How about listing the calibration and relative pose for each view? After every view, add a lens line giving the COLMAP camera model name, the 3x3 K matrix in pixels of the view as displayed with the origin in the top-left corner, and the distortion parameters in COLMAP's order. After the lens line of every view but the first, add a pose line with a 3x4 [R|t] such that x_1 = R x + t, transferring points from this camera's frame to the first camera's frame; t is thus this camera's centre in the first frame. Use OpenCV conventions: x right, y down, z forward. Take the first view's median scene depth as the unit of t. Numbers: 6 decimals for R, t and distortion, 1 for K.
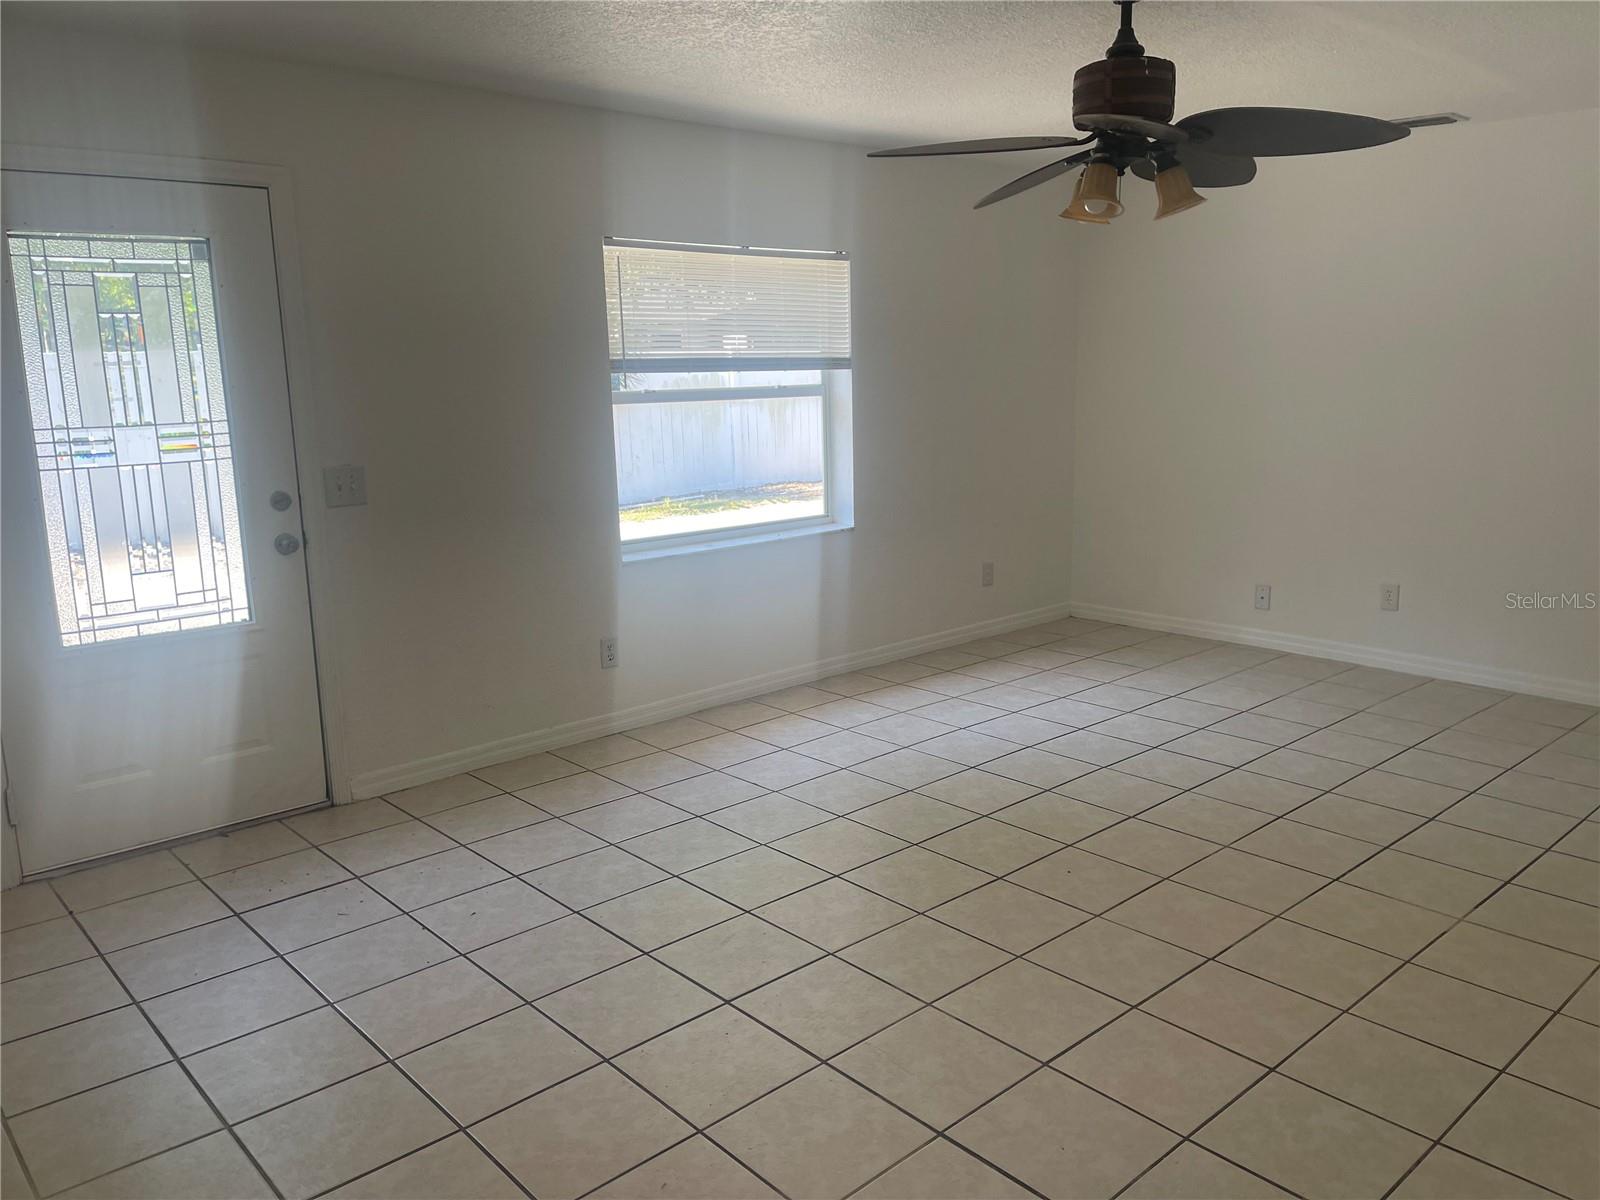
lens RADIAL K [[1222.2, 0, 800.0], [0, 1222.2, 600.0], [0, 0, 1]] dist [-0.002618, -0.002352]
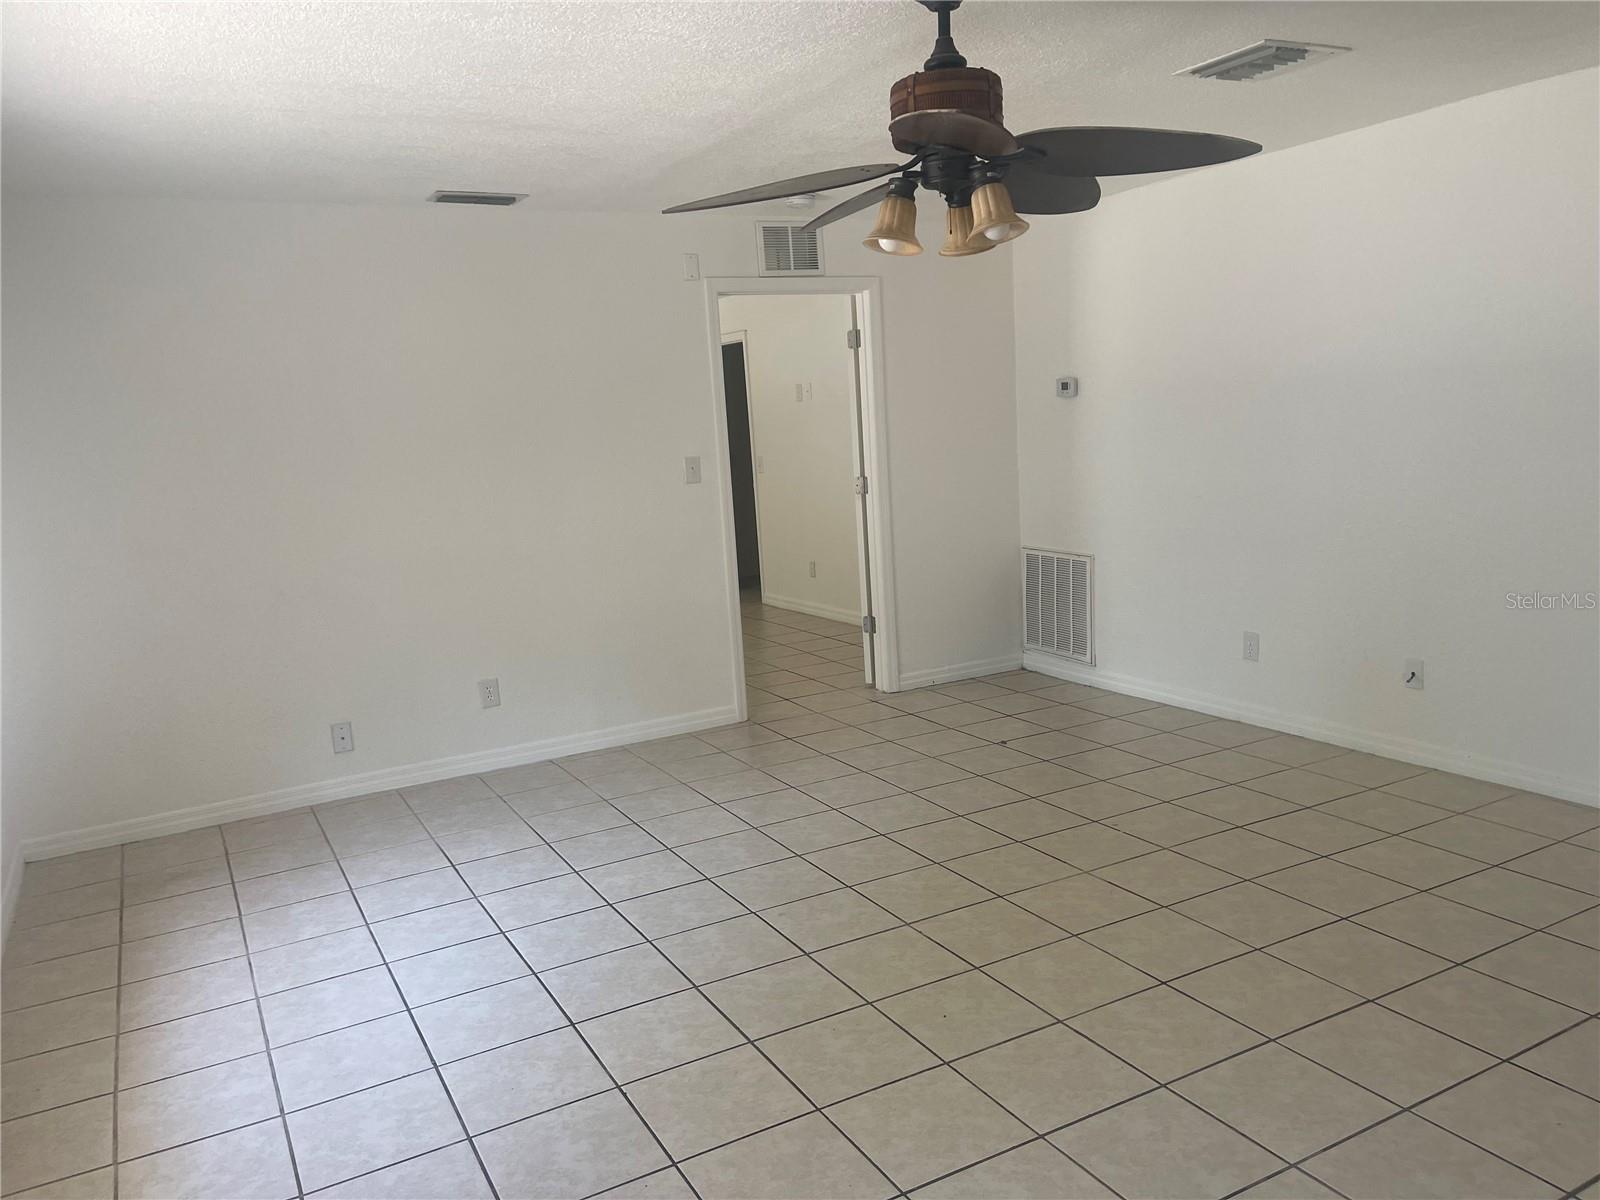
lens RADIAL K [[1222.2, 0, 800.0], [0, 1222.2, 600.0], [0, 0, 1]] dist [-0.002618, -0.002352]
pose [[0.232391, -0.146118, 0.961584, -0.456337], [0.252884, 0.963727, 0.085328, -0.117675], [-0.939172, 0.223340, 0.260913, 0.672723]]
